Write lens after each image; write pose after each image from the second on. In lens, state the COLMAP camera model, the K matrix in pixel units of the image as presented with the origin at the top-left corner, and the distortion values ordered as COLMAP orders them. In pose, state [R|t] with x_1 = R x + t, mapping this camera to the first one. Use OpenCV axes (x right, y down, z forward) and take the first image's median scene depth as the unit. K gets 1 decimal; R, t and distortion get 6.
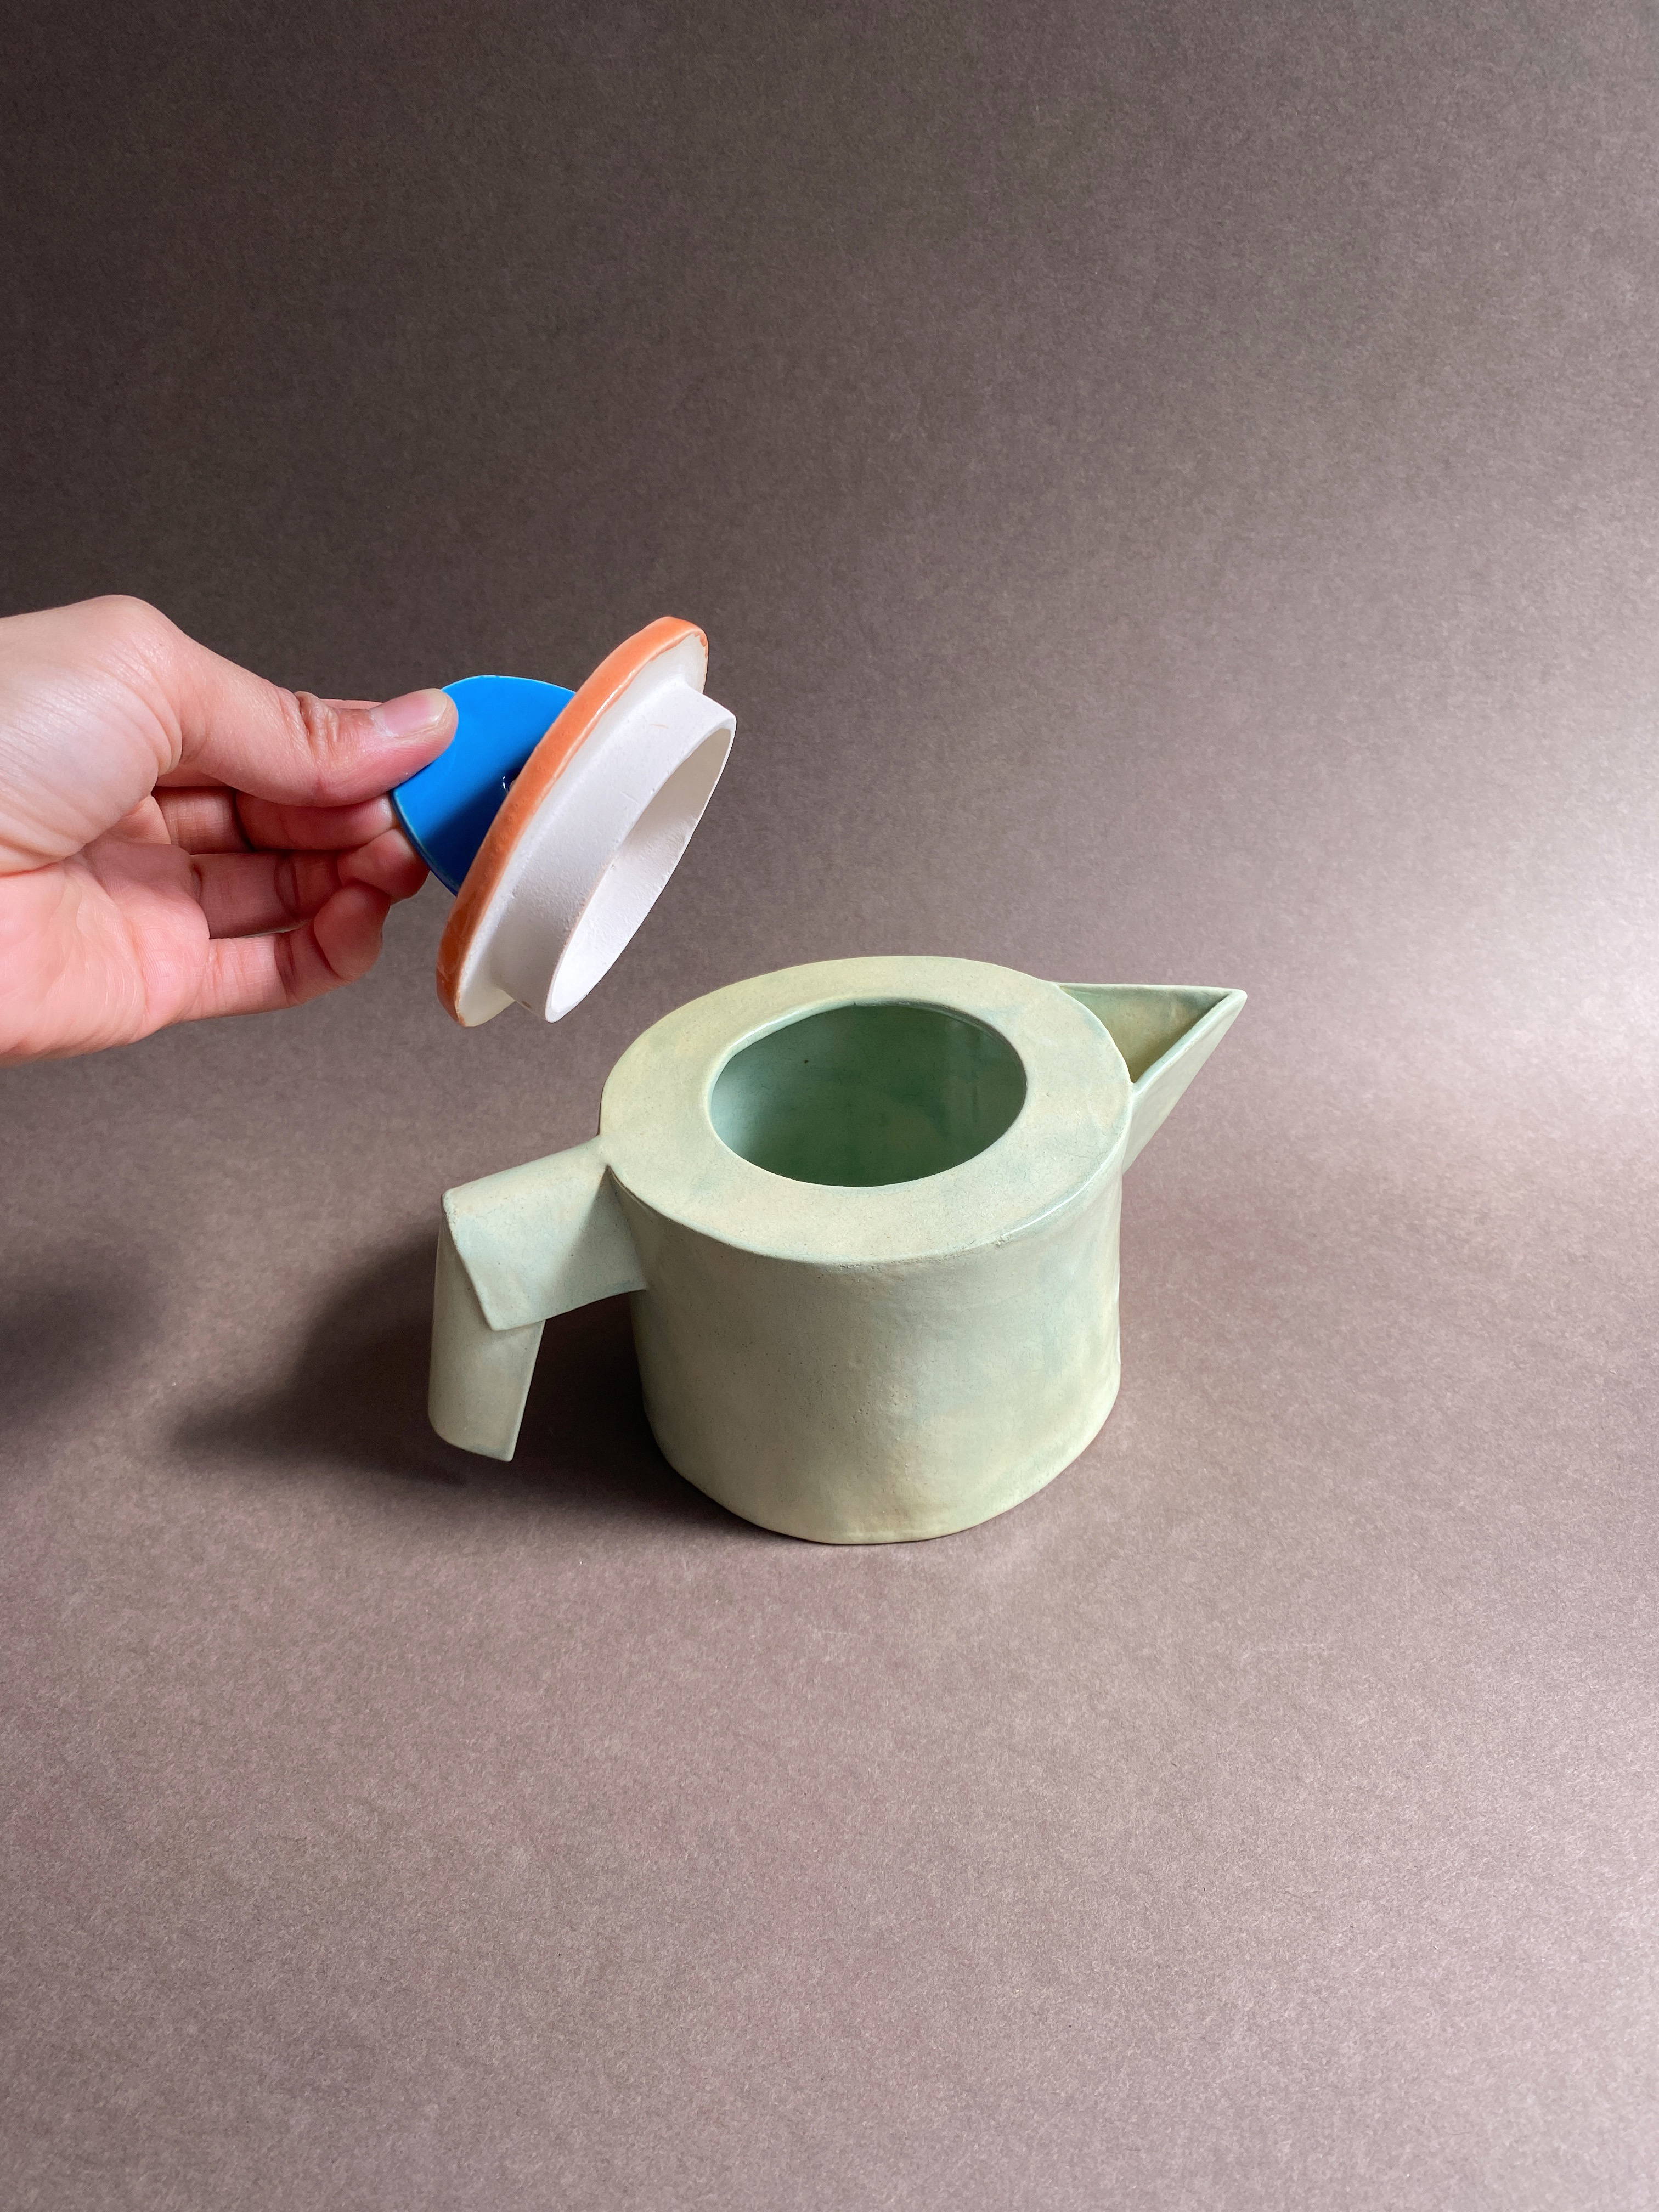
lens RADIAL K [[1777.5, 0, 829.5], [0, 1777.5, 1106.0], [0, 0, 1]] dist [0.126359, -0.440617]
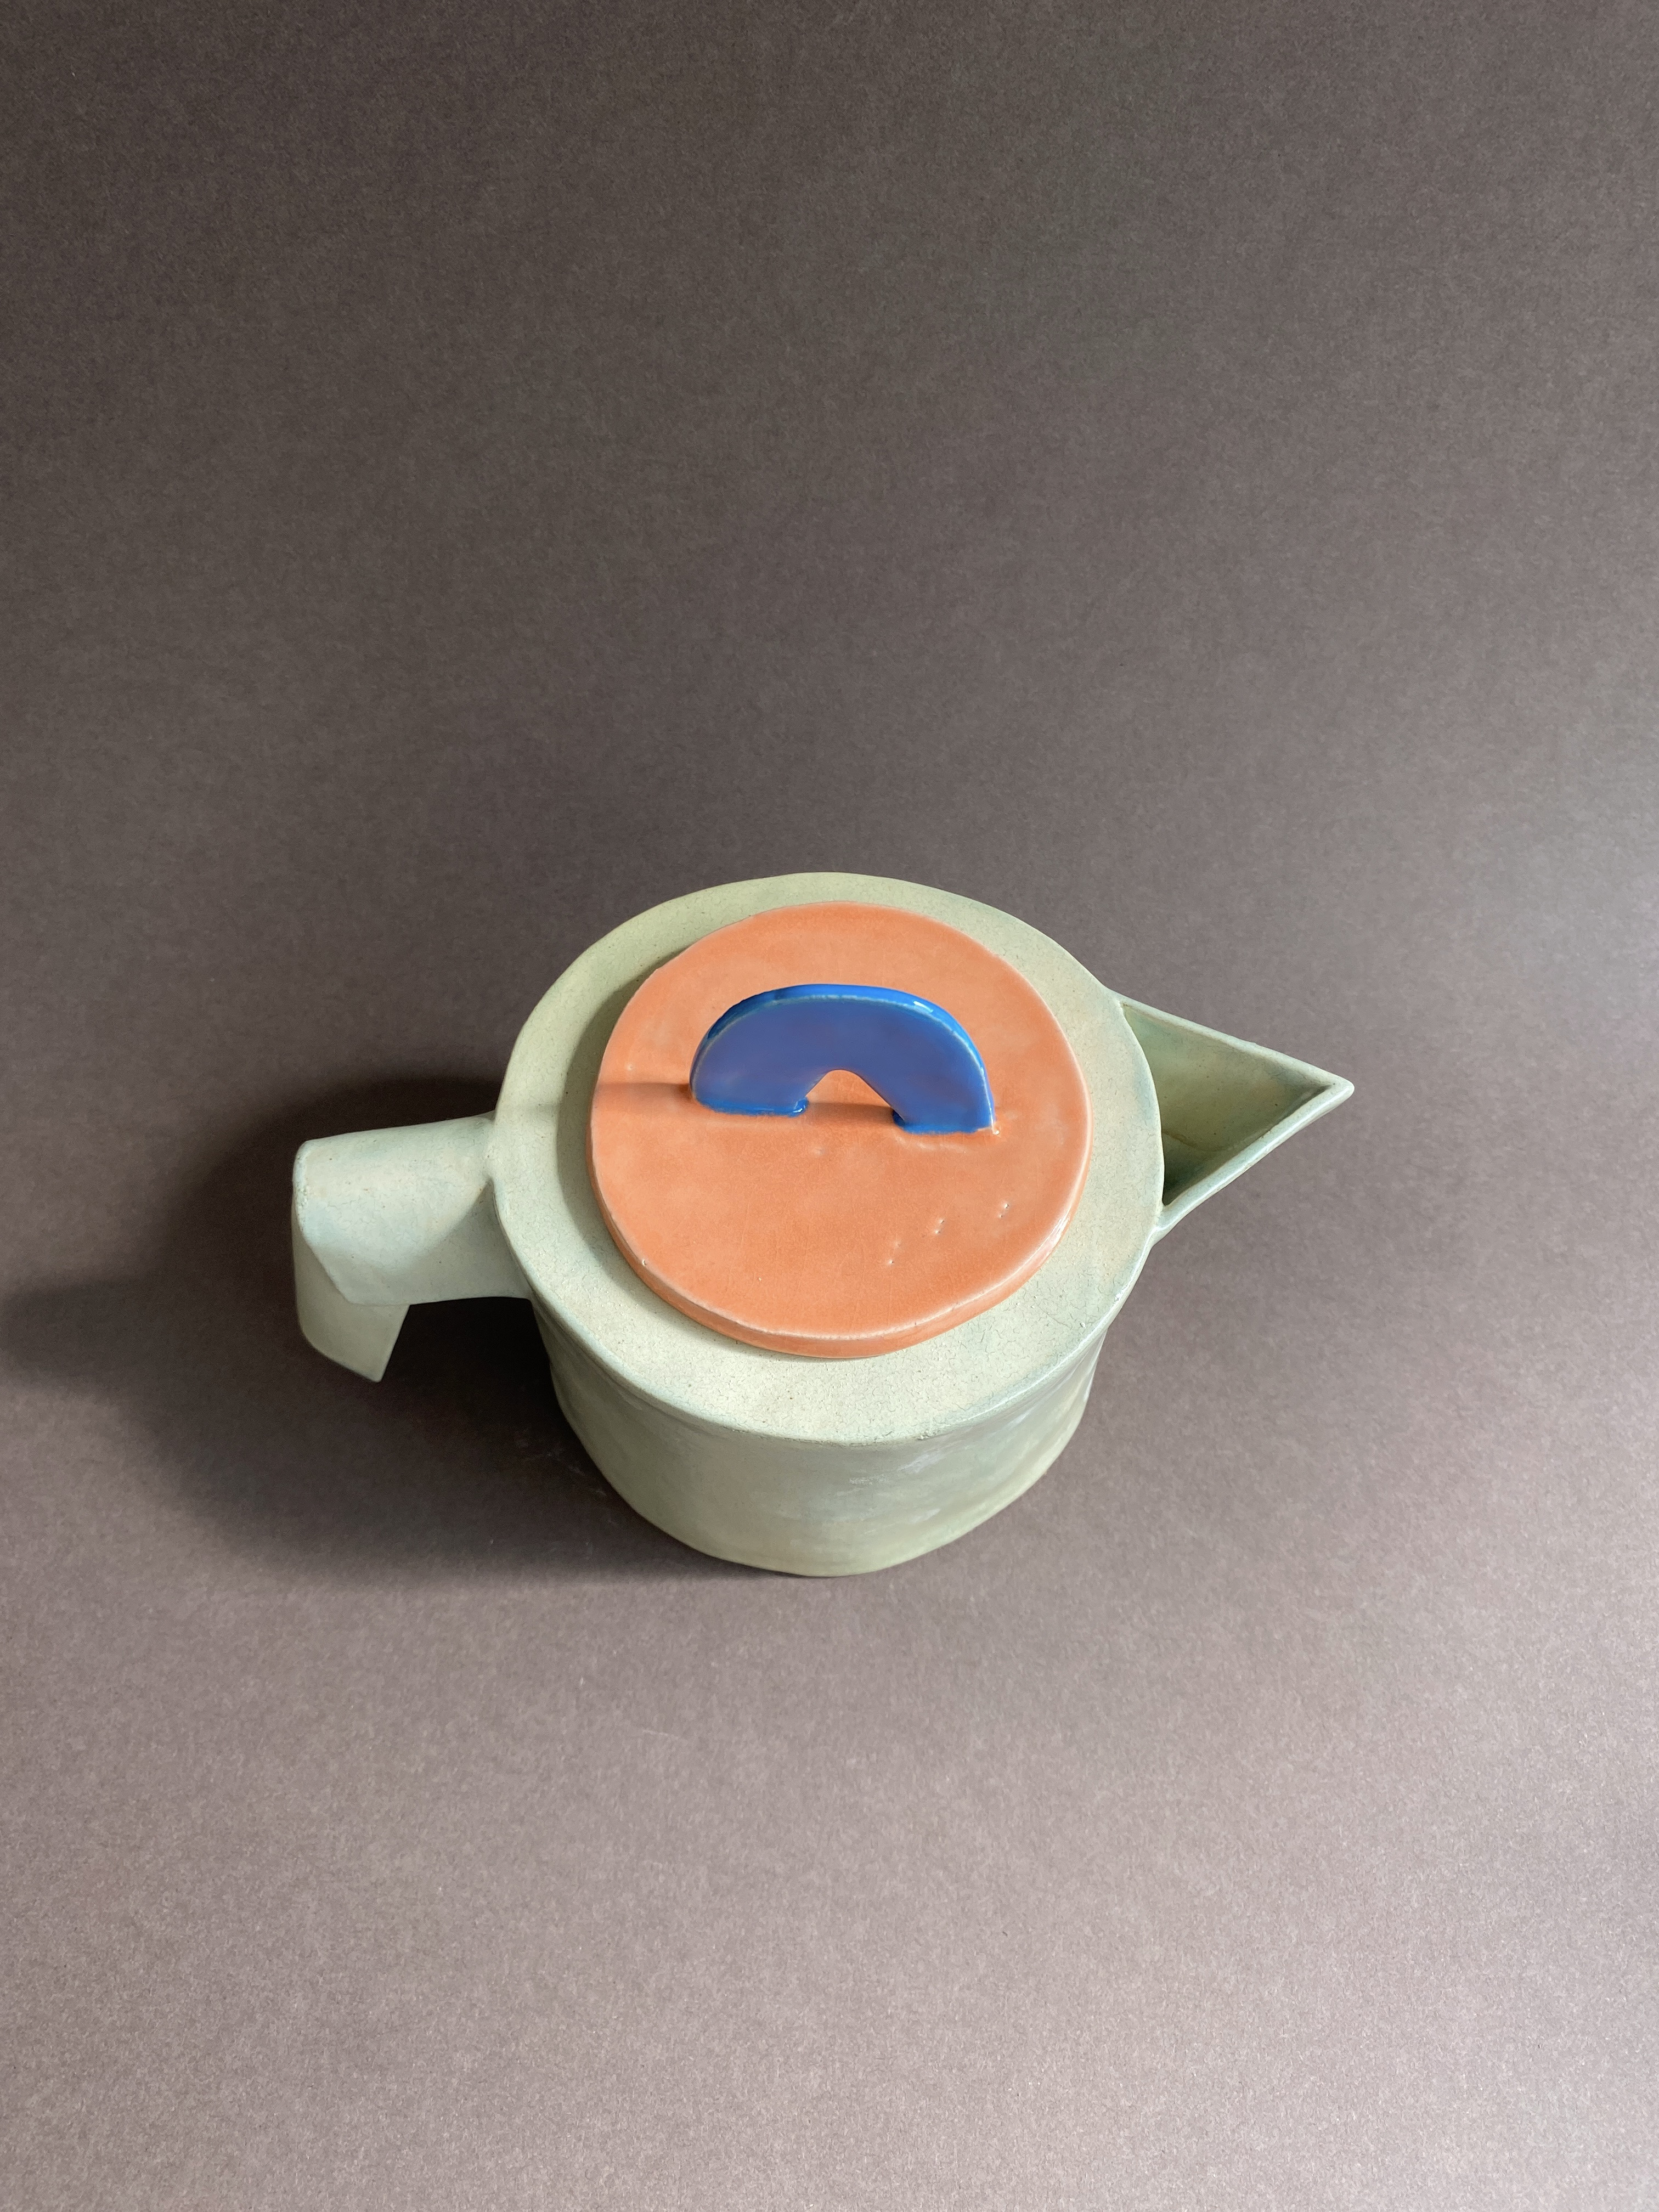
lens RADIAL K [[1761.3, 0, 829.5], [0, 1761.3, 1106.0], [0, 0, 1]] dist [-0.008457, 0.004031]
pose [[0.997190, 0.056089, 0.049652, 0.021703], [-0.071714, 0.906330, 0.416441, -0.278338], [-0.021644, -0.418831, 0.907806, 0.244343]]
